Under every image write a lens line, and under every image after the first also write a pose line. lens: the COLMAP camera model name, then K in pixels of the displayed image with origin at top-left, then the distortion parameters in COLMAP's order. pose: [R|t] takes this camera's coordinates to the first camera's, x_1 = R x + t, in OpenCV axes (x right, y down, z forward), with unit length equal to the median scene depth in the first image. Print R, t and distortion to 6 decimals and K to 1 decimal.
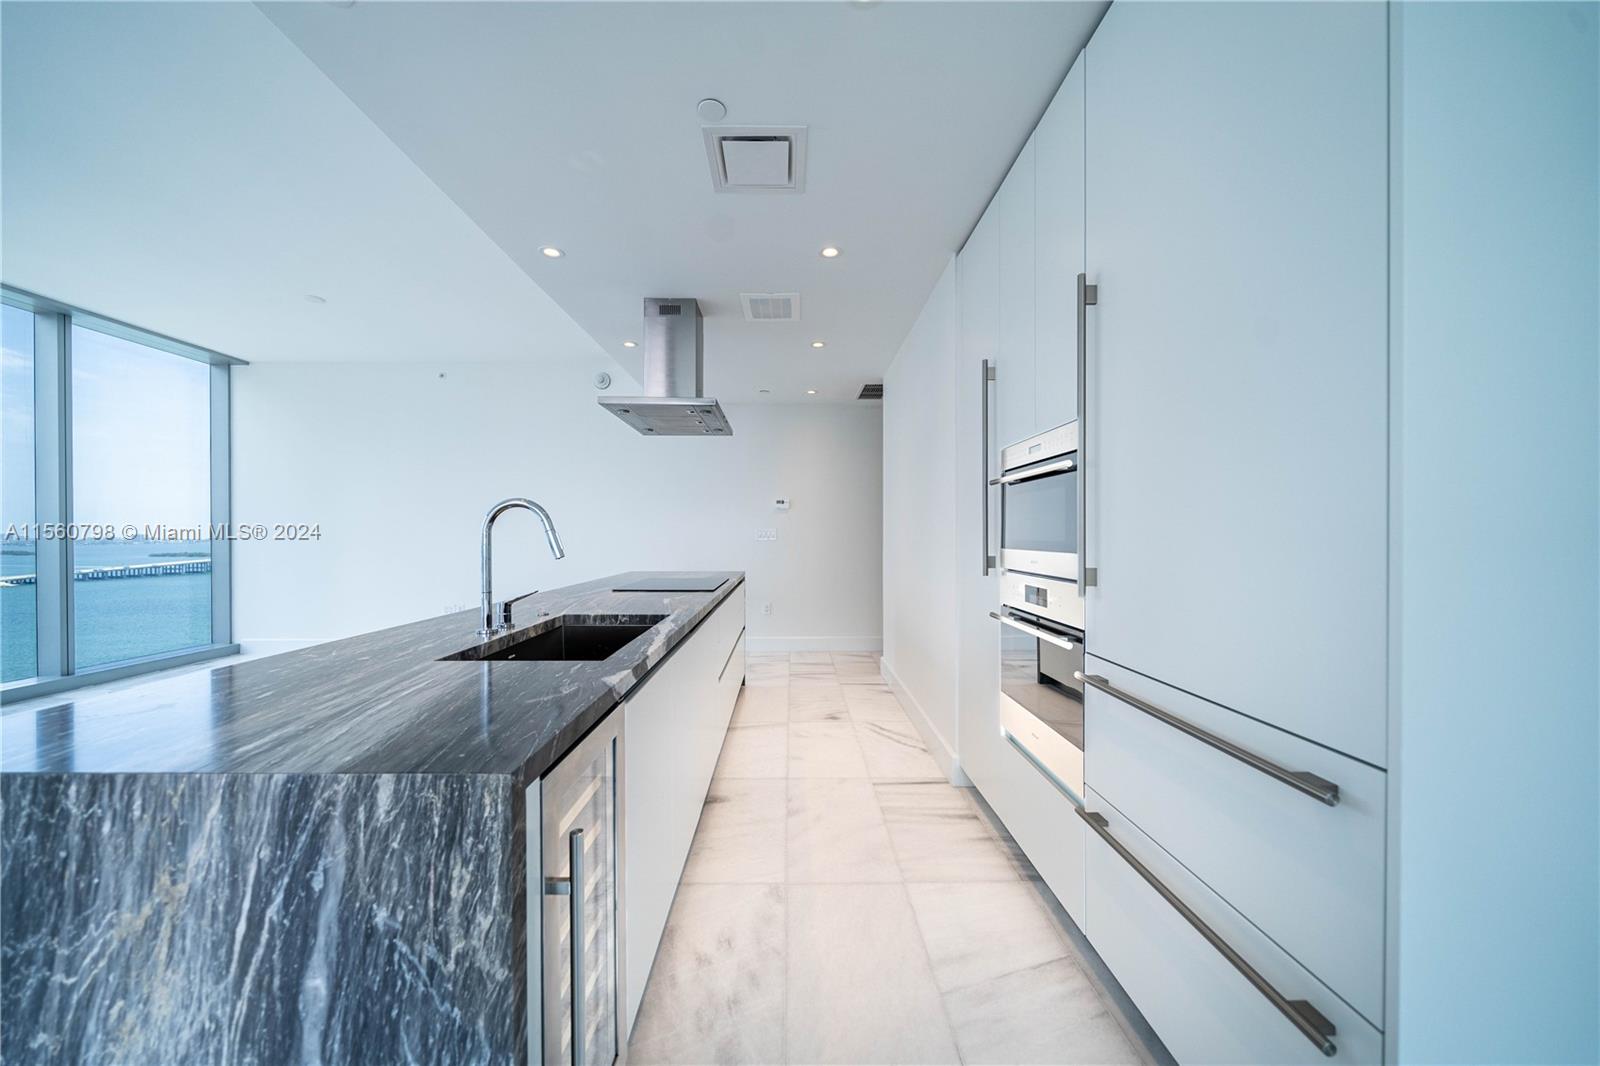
lens RADIAL K [[514.7, 0, 802.7], [0, 514.7, 540.0], [0, 0, 1]] dist [0.000027, -0.000133]
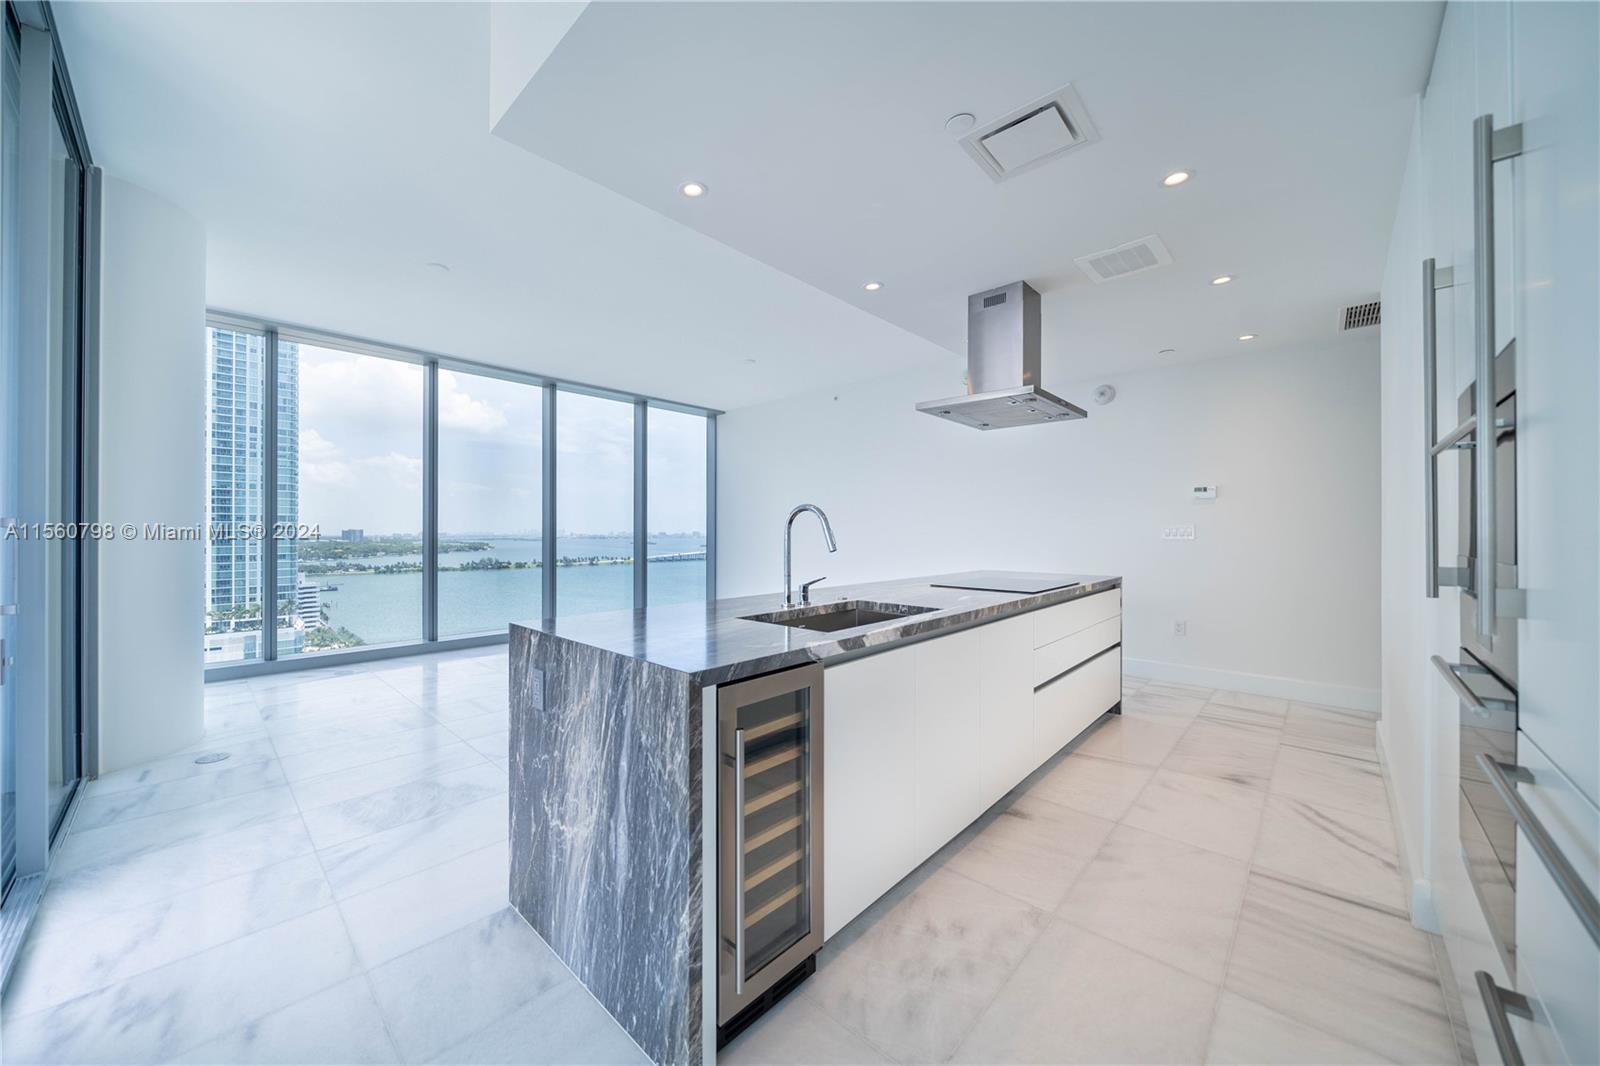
lens RADIAL K [[589.9, 0, 829.8], [0, 589.9, 534.3], [0, 0, 1]] dist [-0.000340, -0.000076]
pose [[0.746819, 0.003717, -0.665017, 1.075009], [-0.007969, 0.999963, -0.003360, -0.001236], [0.664980, 0.007809, 0.746820, -0.144276]]
